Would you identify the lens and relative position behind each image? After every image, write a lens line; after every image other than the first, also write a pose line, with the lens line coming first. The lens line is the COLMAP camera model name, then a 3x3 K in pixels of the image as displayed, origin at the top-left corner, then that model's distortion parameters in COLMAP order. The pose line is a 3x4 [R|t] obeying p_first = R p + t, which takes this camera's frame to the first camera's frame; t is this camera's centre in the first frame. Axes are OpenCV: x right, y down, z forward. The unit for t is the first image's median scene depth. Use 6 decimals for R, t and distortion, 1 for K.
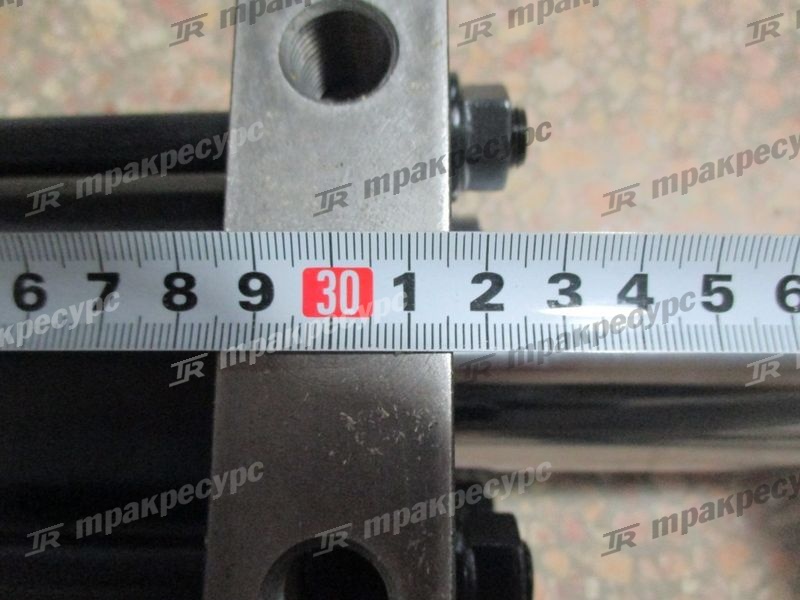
lens RADIAL K [[650.7, 0, 411.2], [0, 650.7, 280.3], [0, 0, 1]] dist [-0.031141, 0.010832]
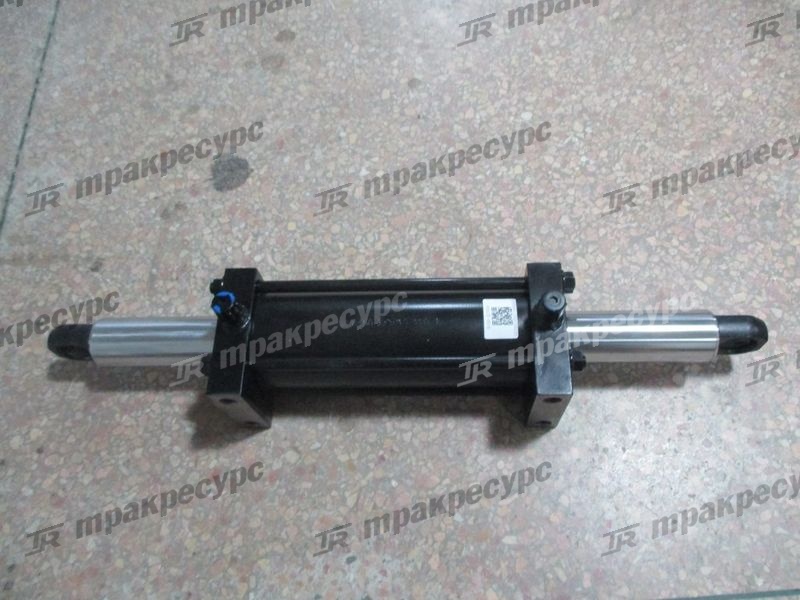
lens RADIAL K [[650.7, 0, 417.6], [0, 650.7, 304.2], [0, 0, 1]] dist [-0.031141, 0.010832]
pose [[0.999507, -0.030237, -0.008446, -0.493405], [0.027043, 0.965885, -0.257555, 0.501655], [0.015946, 0.257199, 0.966227, -1.970959]]
